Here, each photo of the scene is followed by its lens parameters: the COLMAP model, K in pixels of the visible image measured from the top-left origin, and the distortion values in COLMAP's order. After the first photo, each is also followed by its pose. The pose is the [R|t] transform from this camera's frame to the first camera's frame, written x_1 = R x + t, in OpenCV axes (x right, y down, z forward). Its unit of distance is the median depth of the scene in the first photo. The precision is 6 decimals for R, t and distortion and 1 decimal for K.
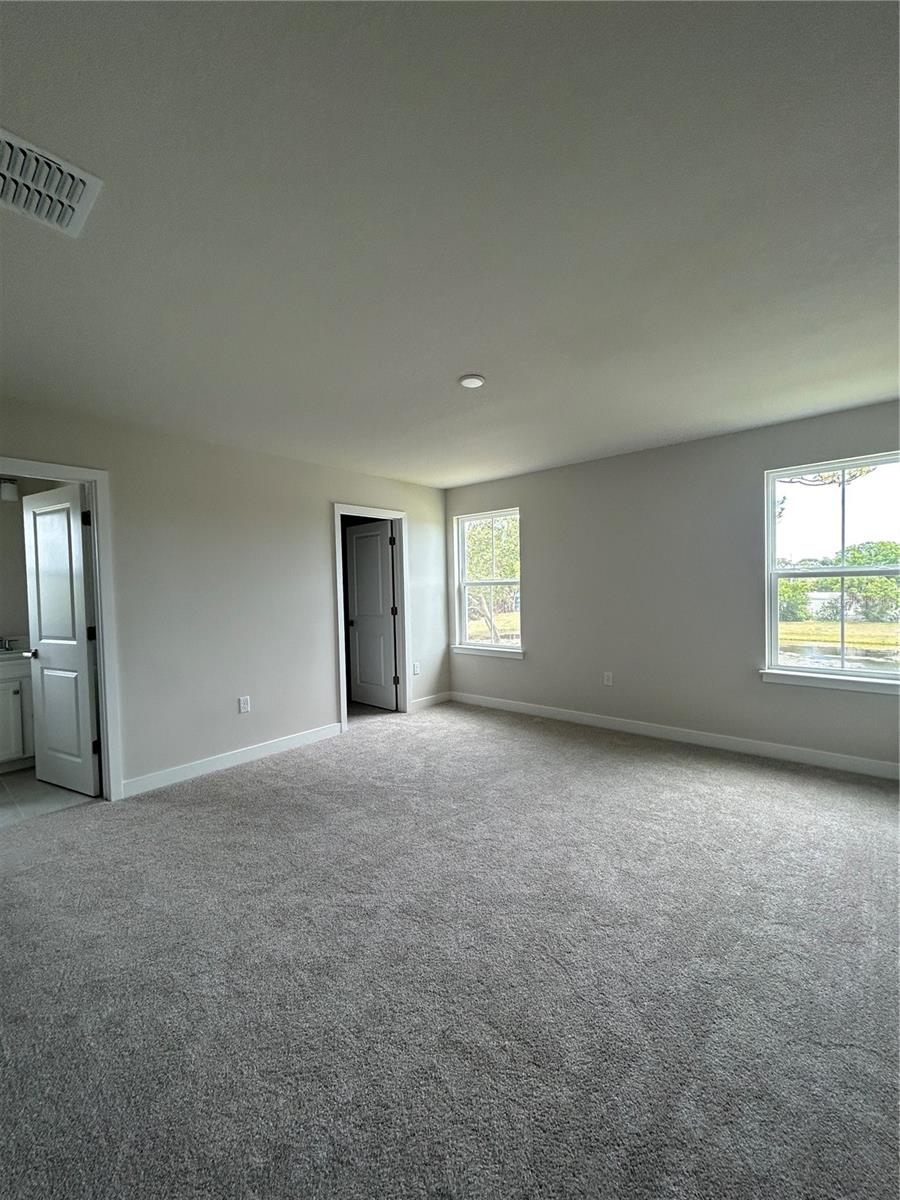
lens RADIAL K [[480.1, 0, 449.2], [0, 480.1, 603.4], [0, 0, 1]] dist [0.000895, -0.000865]
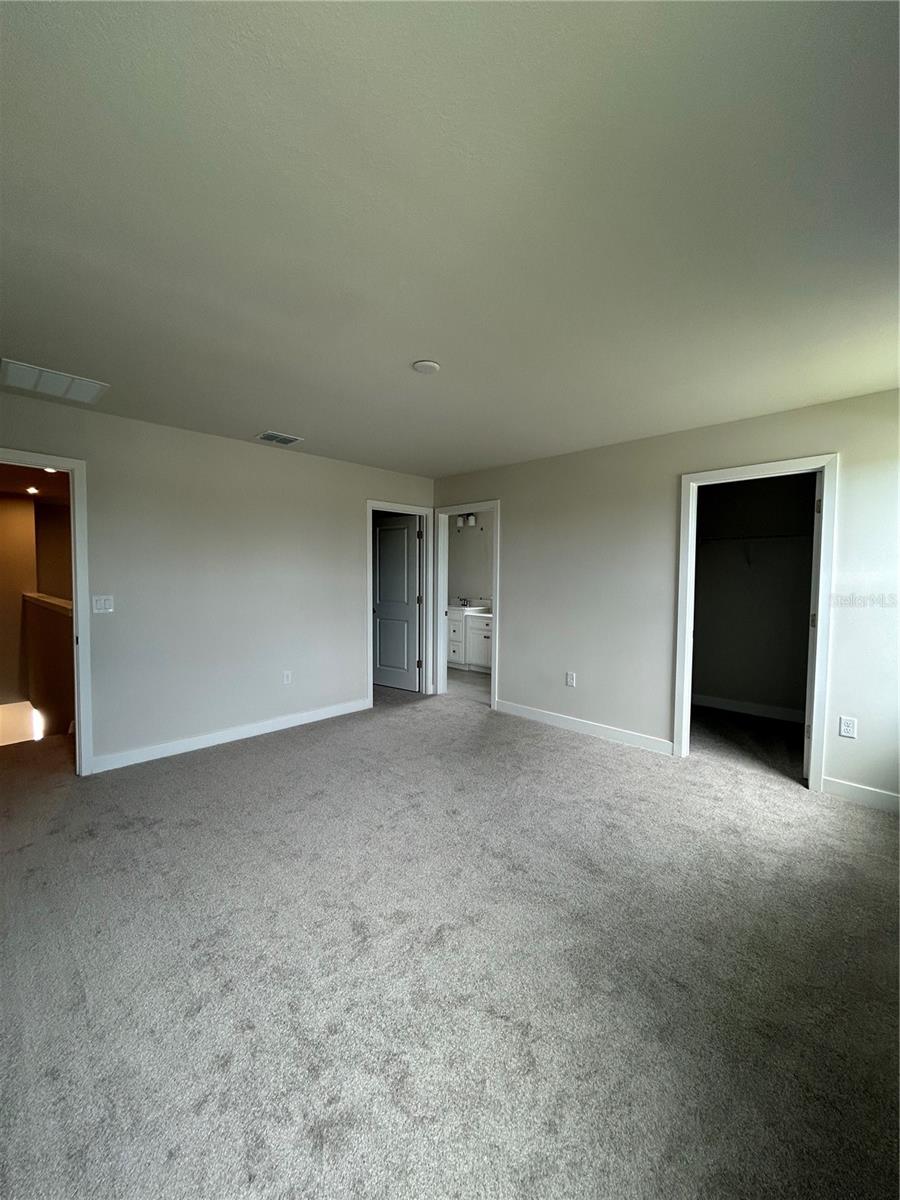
lens RADIAL K [[480.1, 0, 449.6], [0, 480.1, 598.7], [0, 0, 1]] dist [0.000895, -0.000865]
pose [[-0.054795, 0.072006, -0.995898, 0.685825], [-0.049194, 0.995990, 0.074719, -0.043737], [0.997285, 0.053087, -0.051033, 0.754904]]
